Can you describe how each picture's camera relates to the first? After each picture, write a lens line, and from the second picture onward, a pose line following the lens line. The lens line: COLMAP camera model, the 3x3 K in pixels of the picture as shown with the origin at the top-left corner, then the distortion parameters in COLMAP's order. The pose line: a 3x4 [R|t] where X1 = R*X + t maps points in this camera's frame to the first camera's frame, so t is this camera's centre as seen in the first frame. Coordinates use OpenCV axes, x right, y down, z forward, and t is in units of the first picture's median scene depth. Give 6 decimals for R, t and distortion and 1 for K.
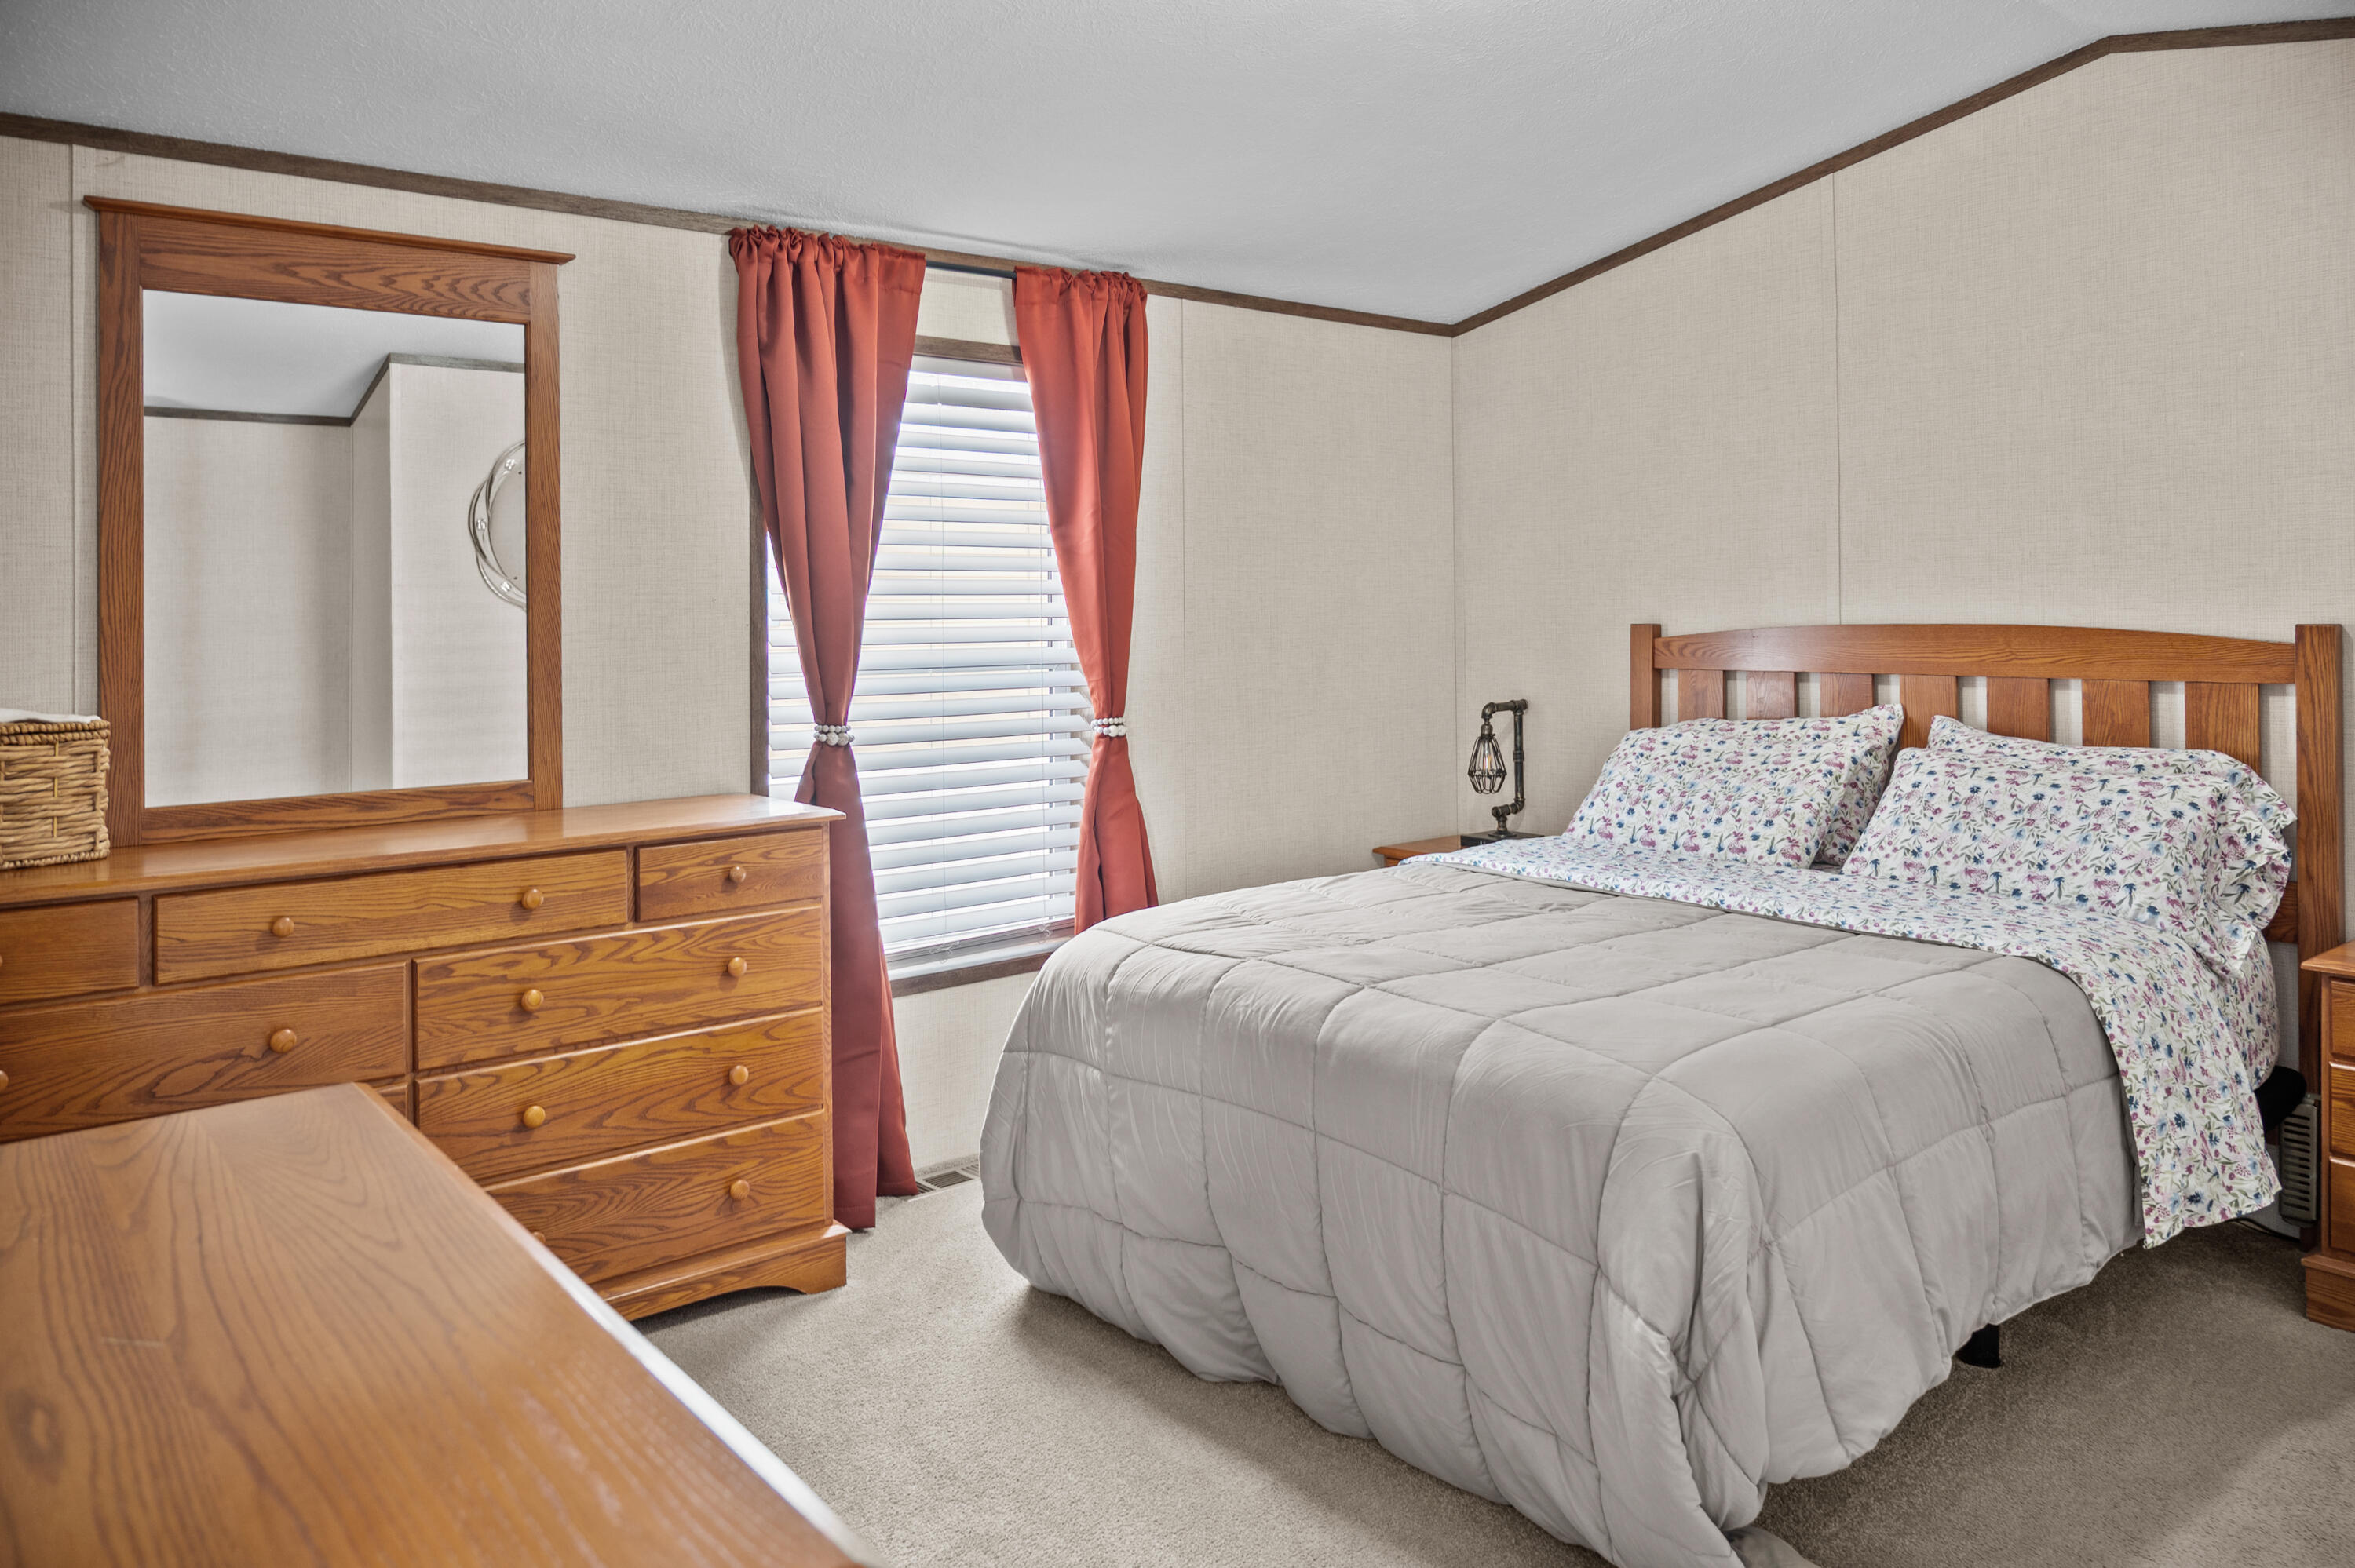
lens RADIAL K [[1624.7, 0, 1166.5], [0, 1624.7, 767.7], [0, 0, 1]] dist [-0.015813, 0.011504]
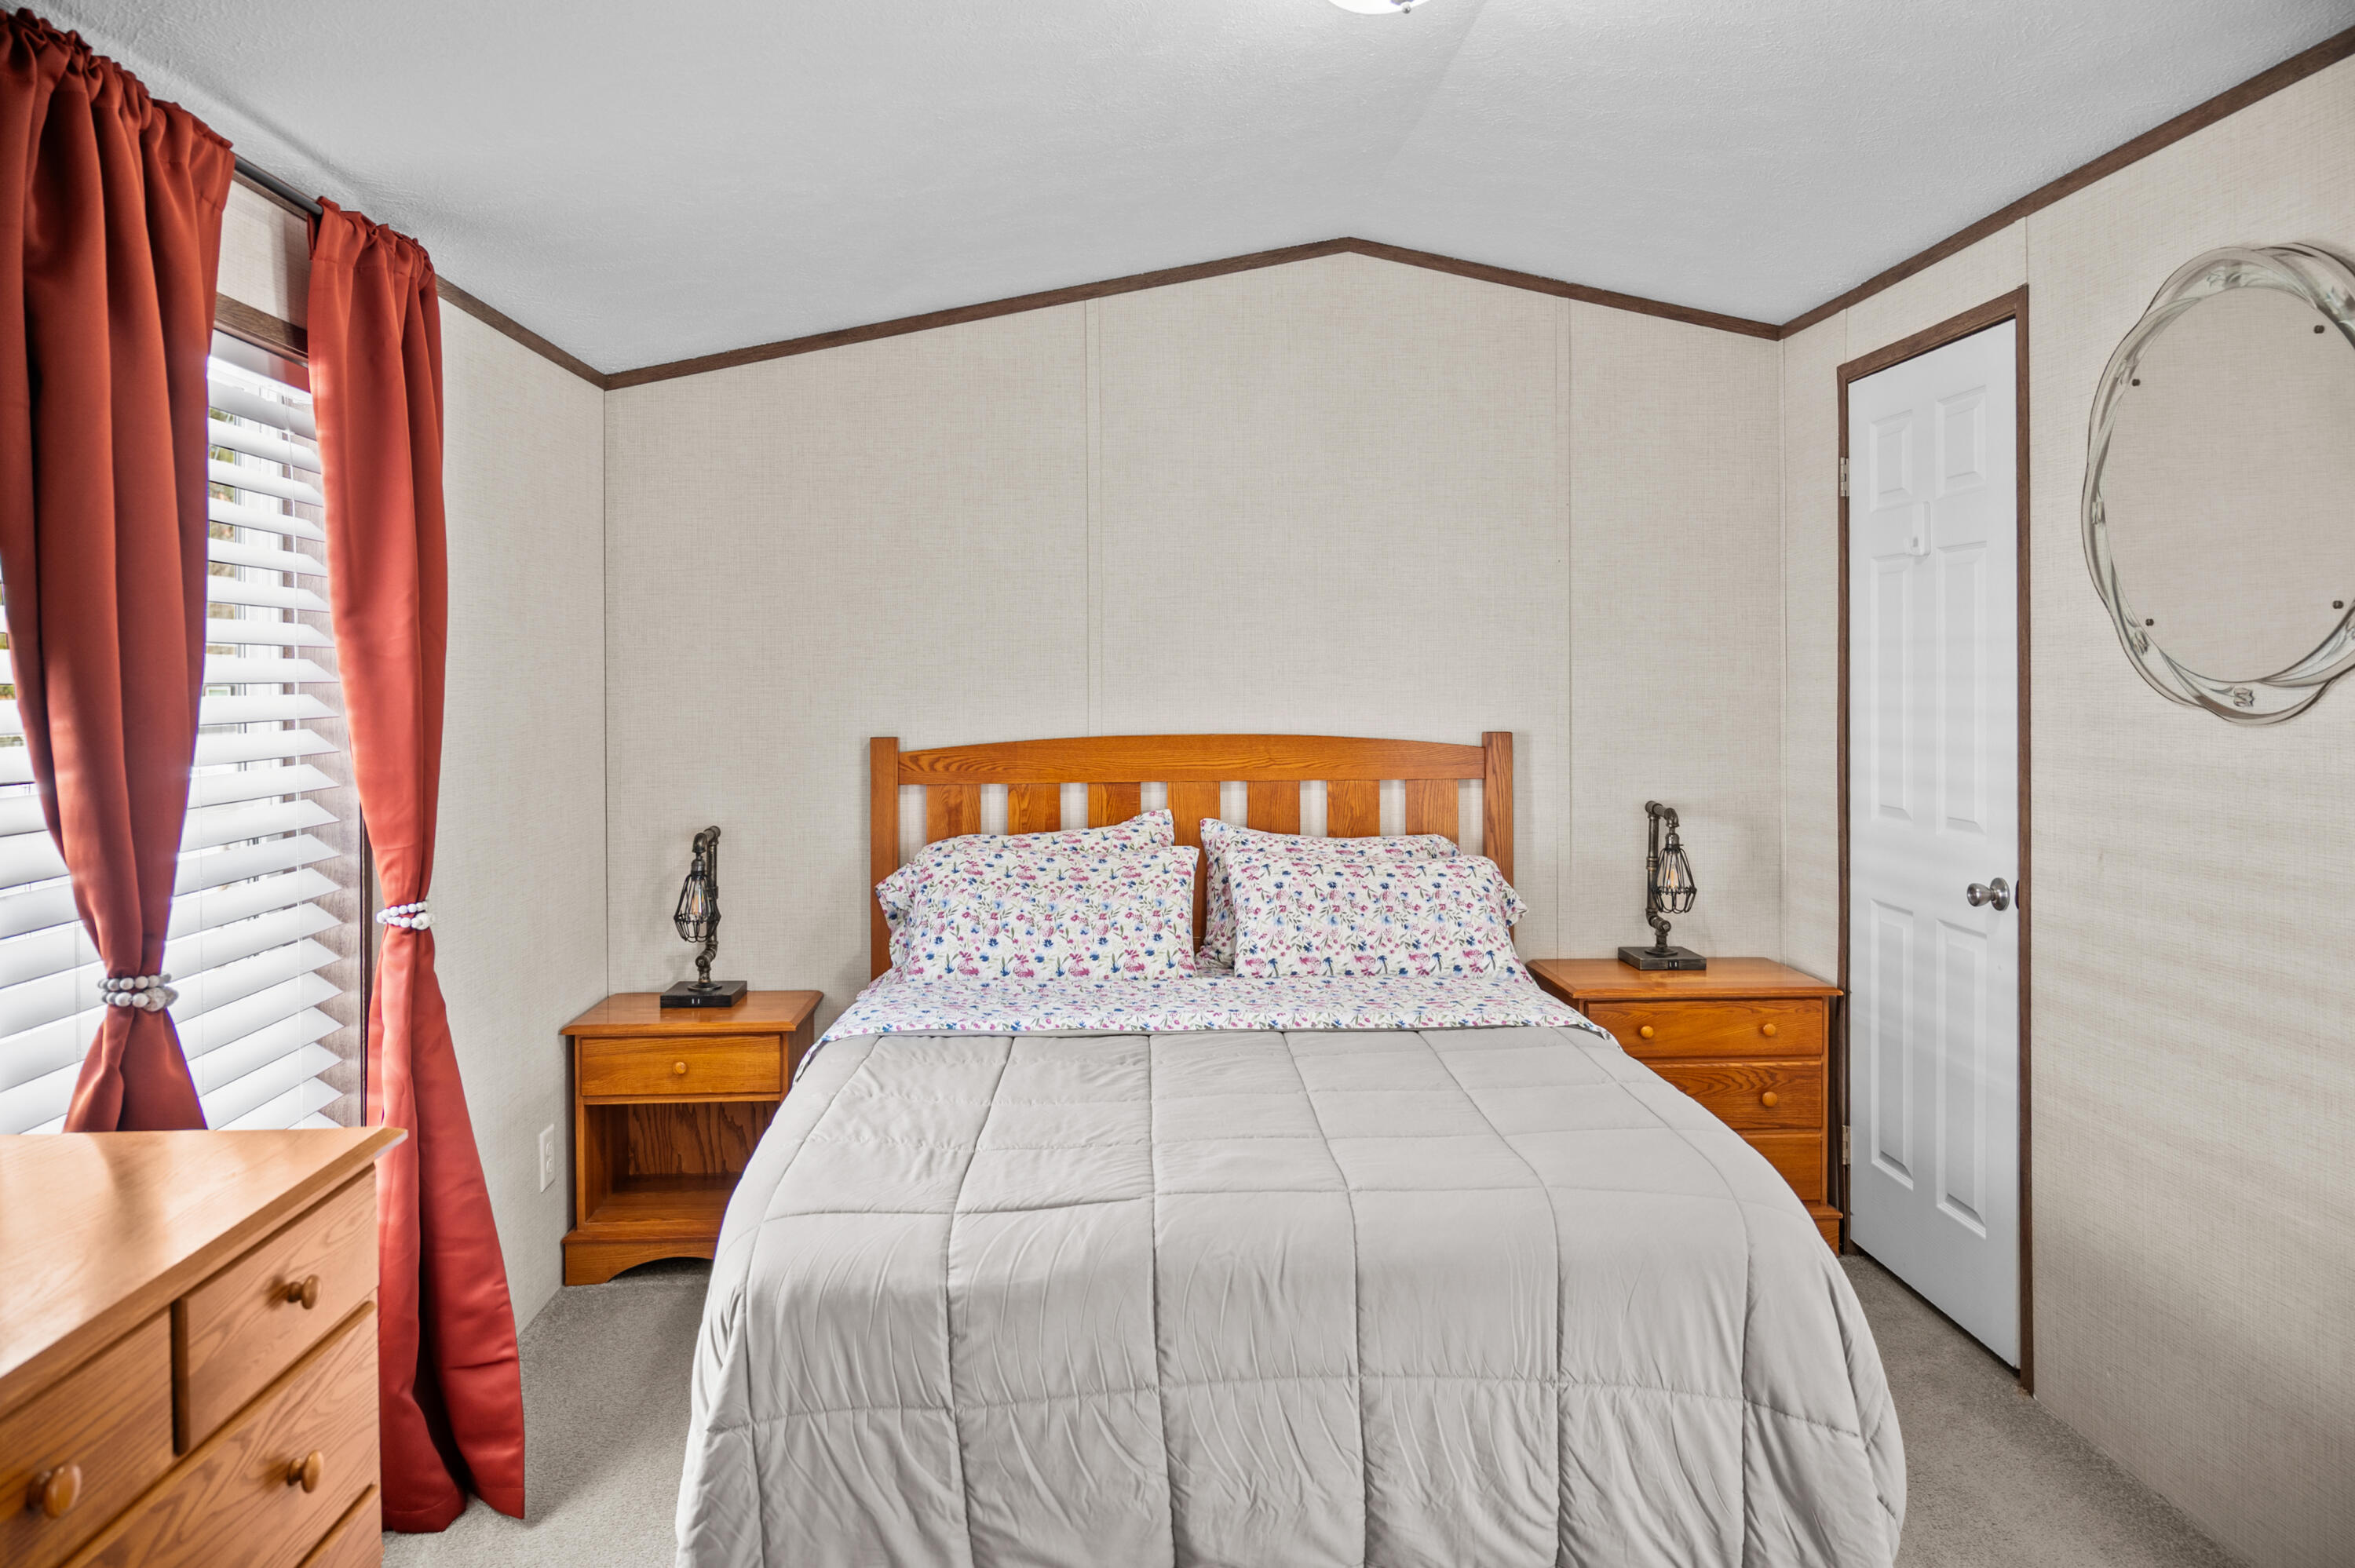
lens RADIAL K [[1624.7, 0, 1174.0], [0, 1624.7, 807.8], [0, 0, 1]] dist [-0.015813, 0.011504]
pose [[0.579986, -0.061166, 0.812327, -0.440581], [0.079026, 0.996699, 0.018626, -0.064405], [-0.810784, 0.053392, 0.582905, 0.402952]]
